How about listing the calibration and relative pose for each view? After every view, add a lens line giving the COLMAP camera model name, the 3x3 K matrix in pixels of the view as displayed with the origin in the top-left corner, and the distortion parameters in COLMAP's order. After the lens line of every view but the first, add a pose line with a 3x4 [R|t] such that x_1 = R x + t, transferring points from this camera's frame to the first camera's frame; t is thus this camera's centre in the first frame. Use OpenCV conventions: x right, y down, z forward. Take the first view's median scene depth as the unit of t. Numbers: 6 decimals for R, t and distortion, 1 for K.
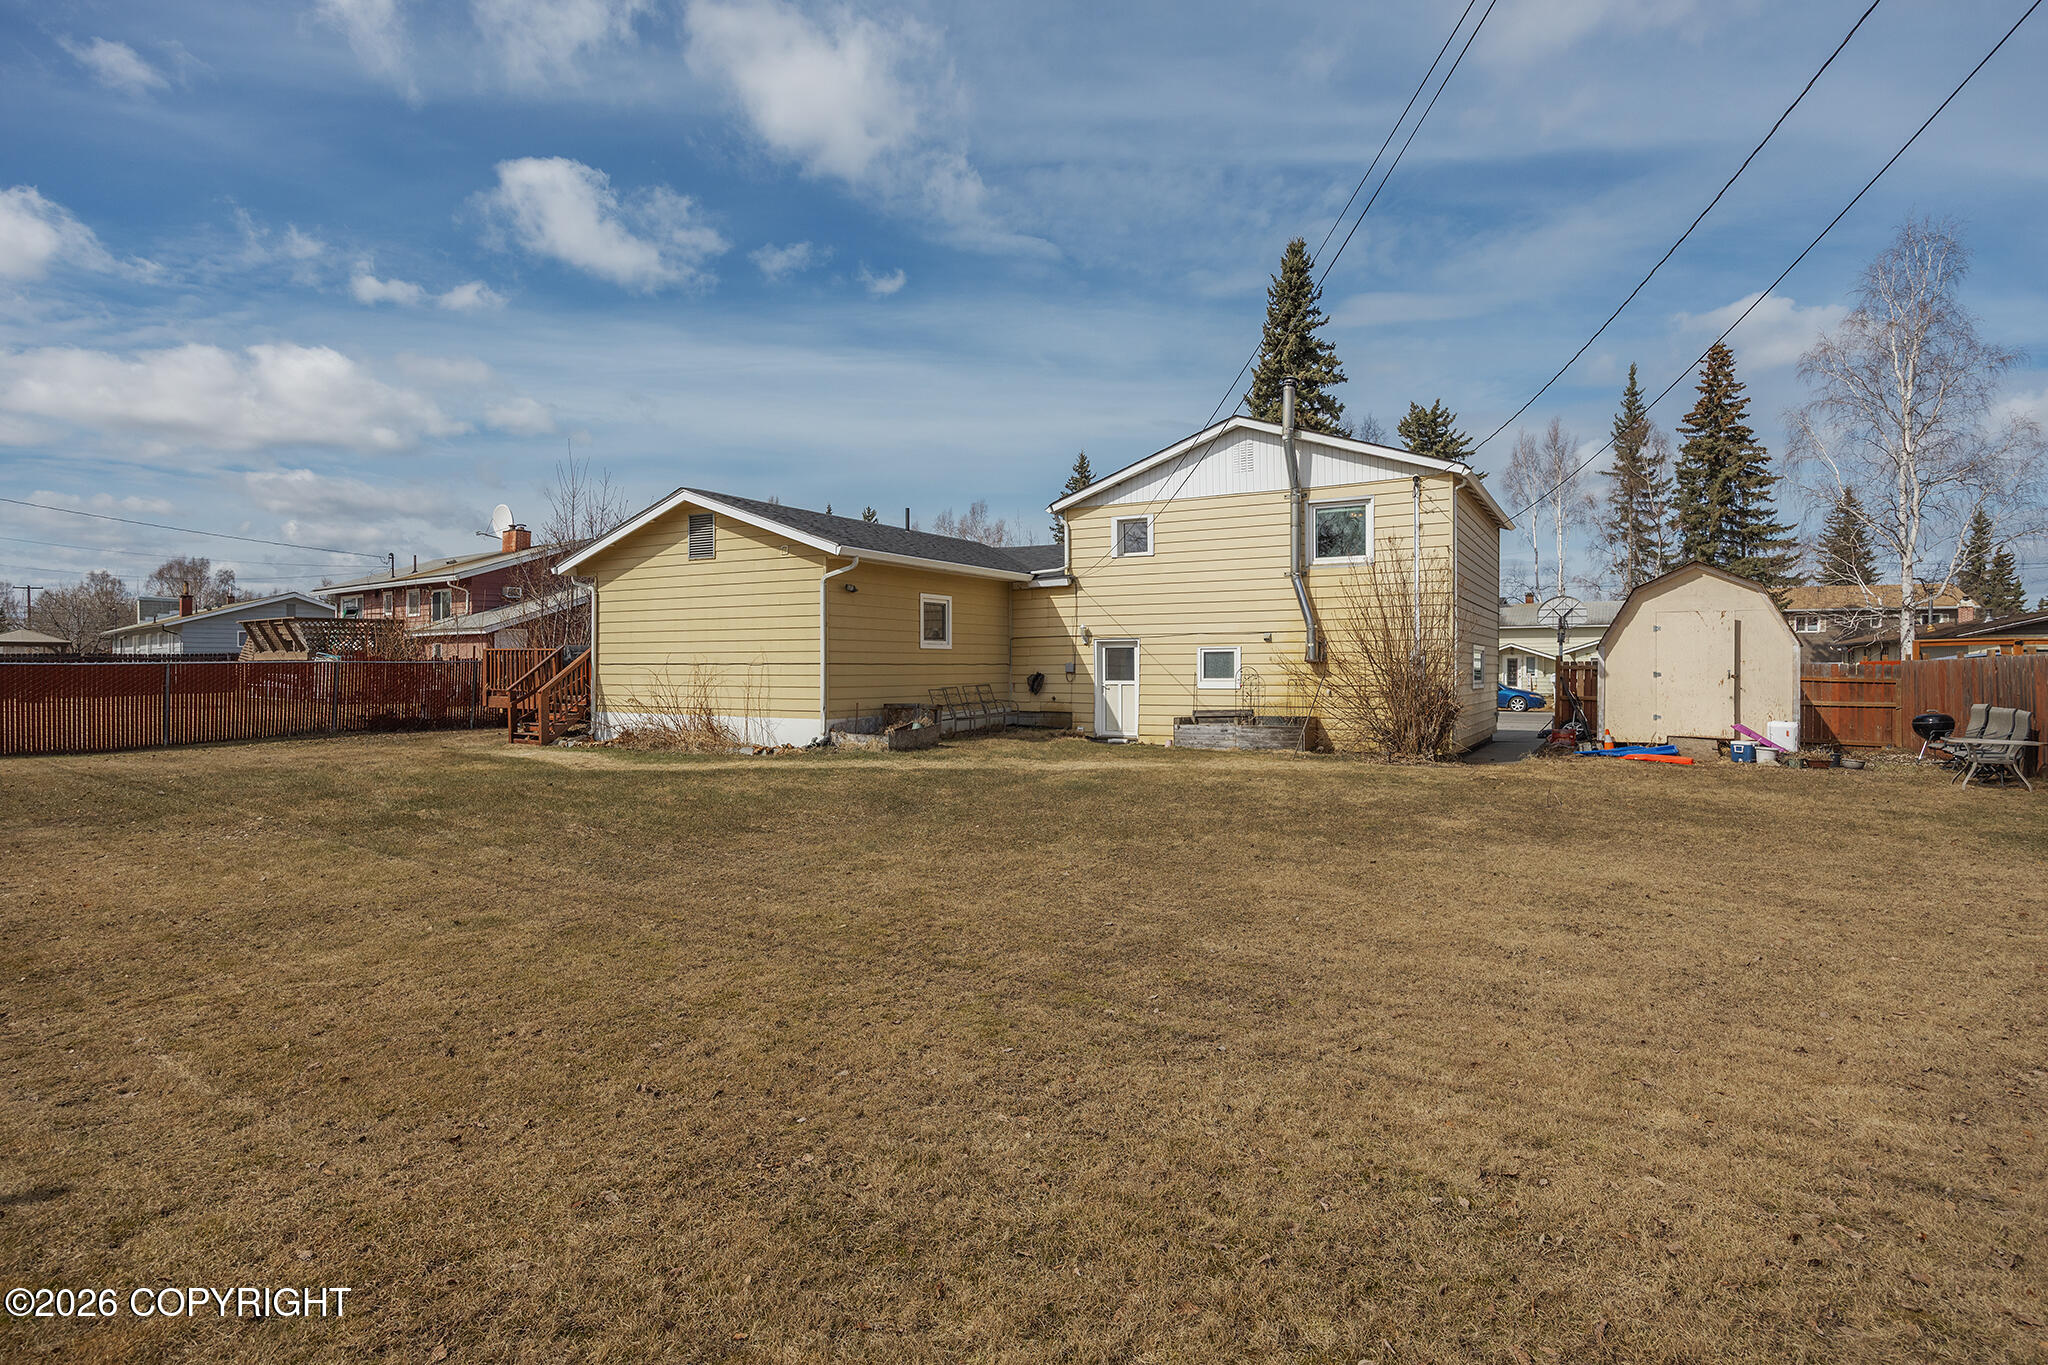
lens RADIAL K [[1050.1, 0, 1024.0], [0, 1050.1, 682.5], [0, 0, 1]] dist [0.000835, 0.000063]
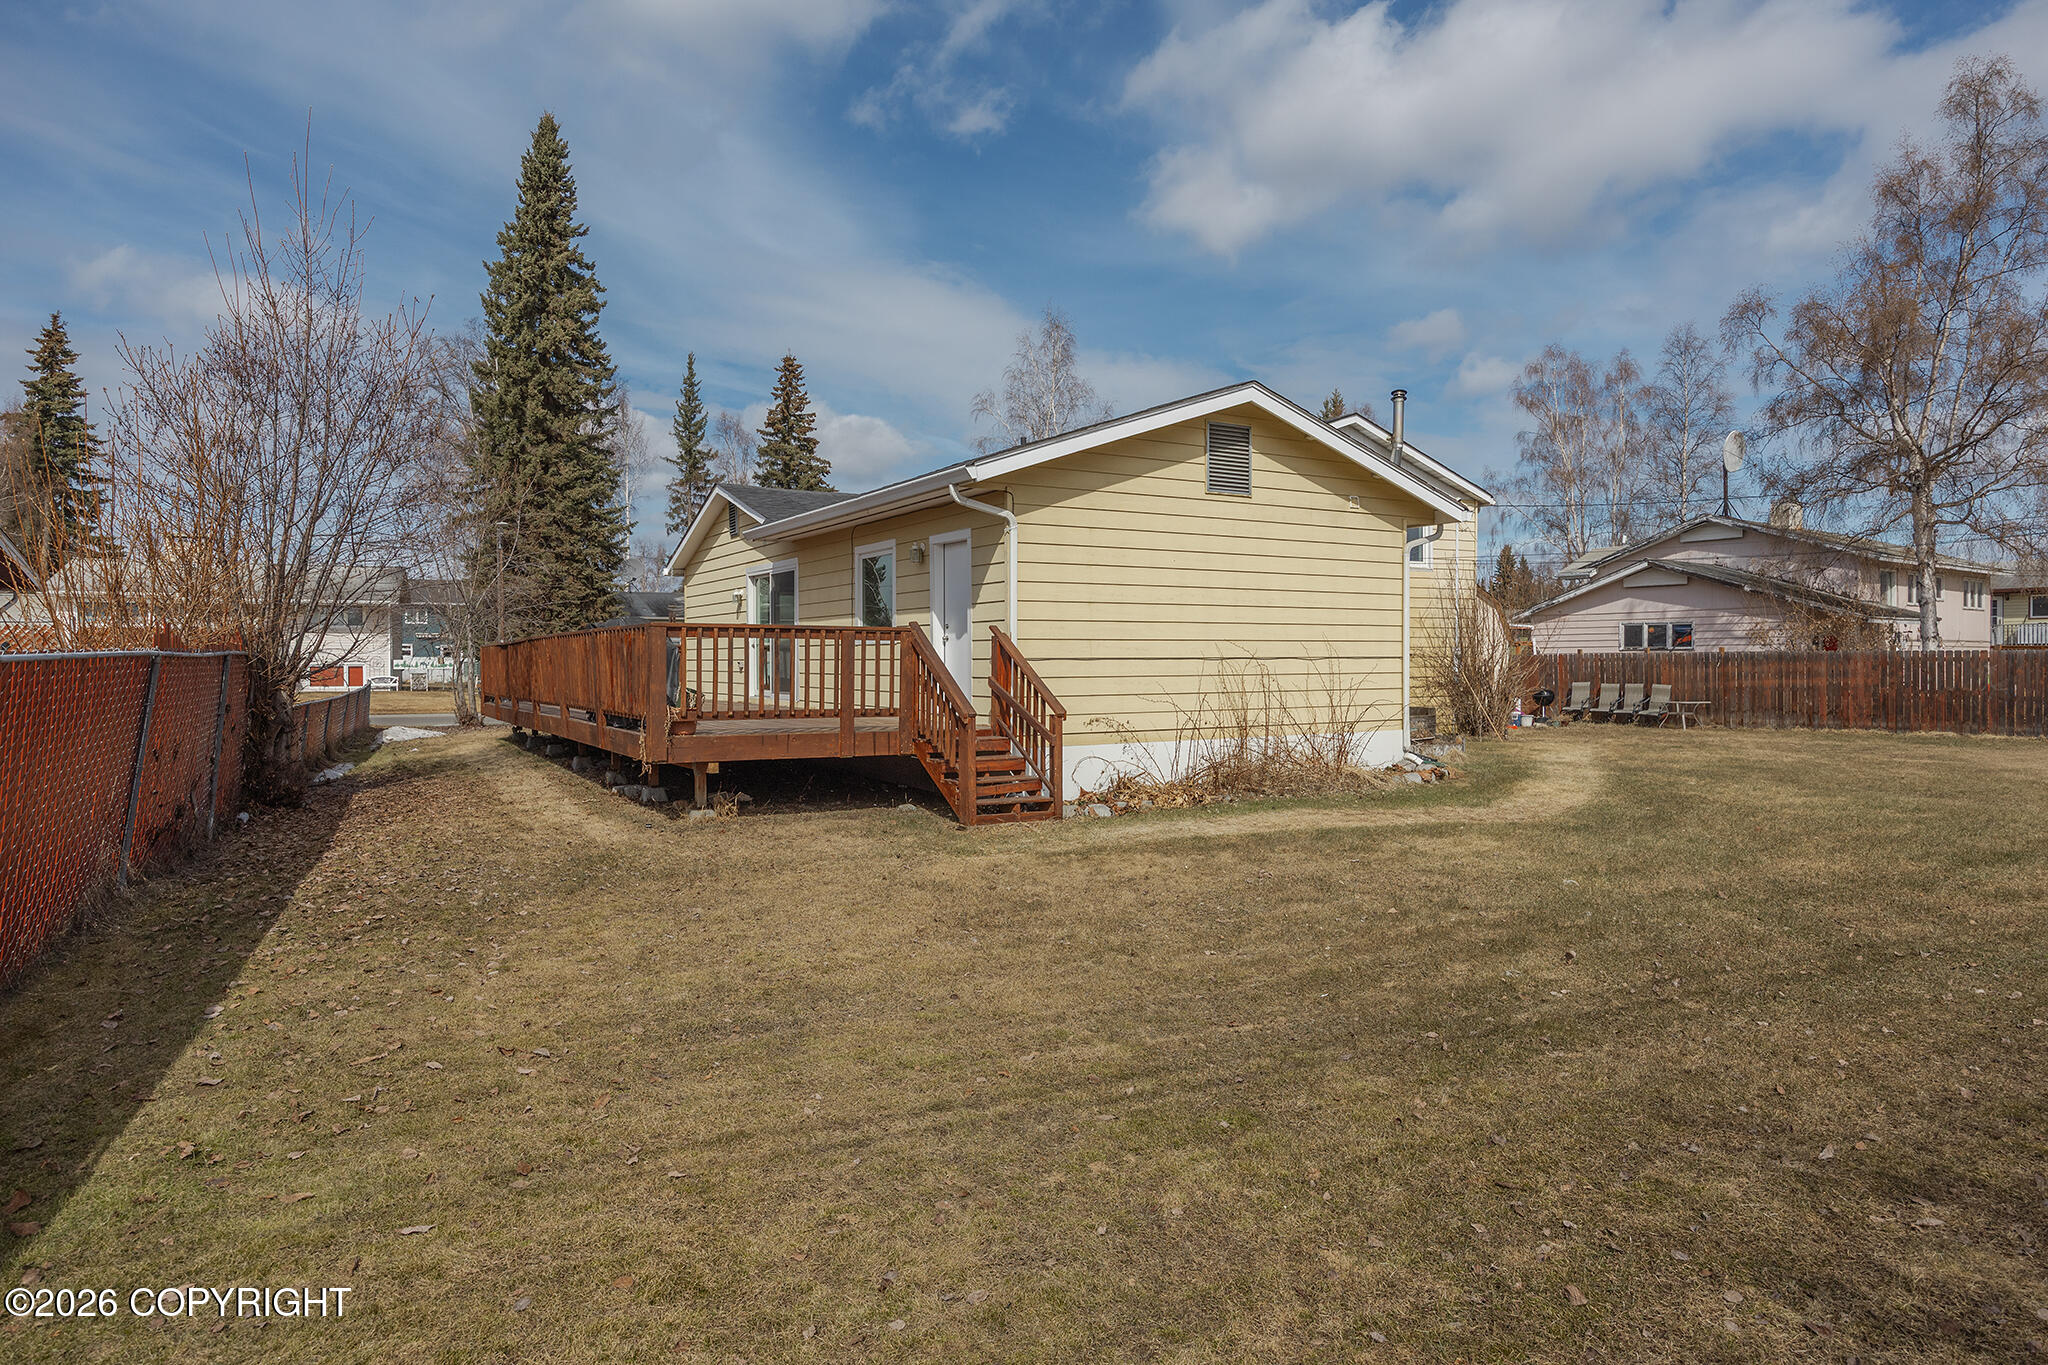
lens RADIAL K [[1199.0, 0, 1024.0], [0, 1199.0, 682.5], [0, 0, 1]] dist [-0.013474, -0.000029]
pose [[0.478742, -0.017566, 0.877780, -0.945410], [0.016367, 0.999805, 0.011081, -0.012170], [-0.877803, 0.009061, 0.478936, 0.712153]]
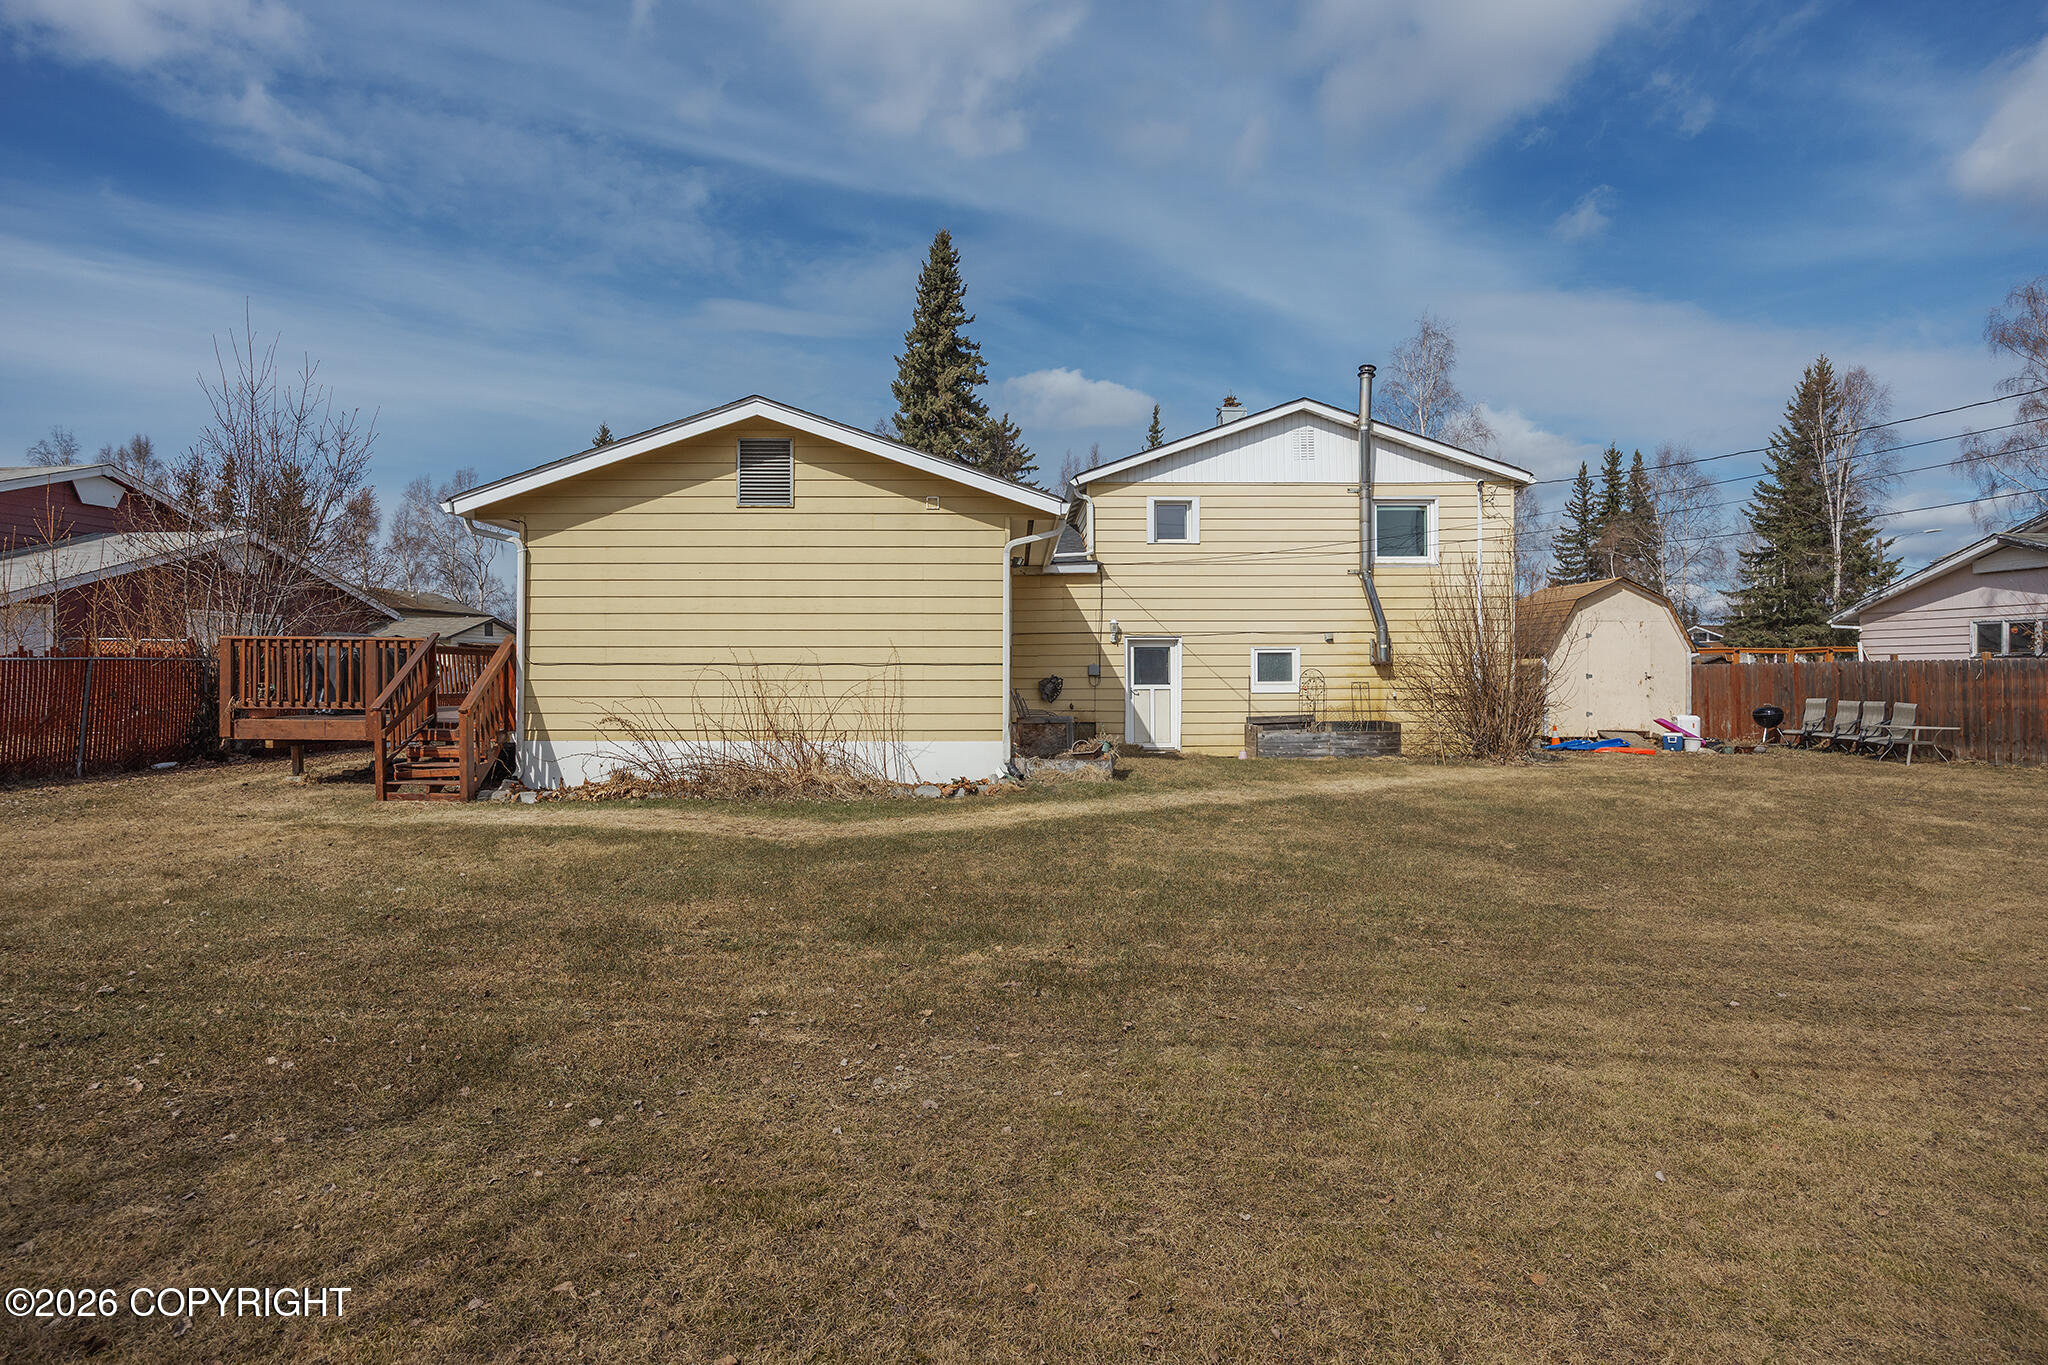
lens RADIAL K [[1056.8, 0, 1024.0], [0, 1056.8, 682.5], [0, 0, 1]] dist [-0.002516, -0.000334]
pose [[0.859083, -0.005485, 0.511806, -0.476806], [0.006750, 0.999977, -0.000614, -0.004125], [-0.511791, 0.003982, 0.859101, 0.319096]]
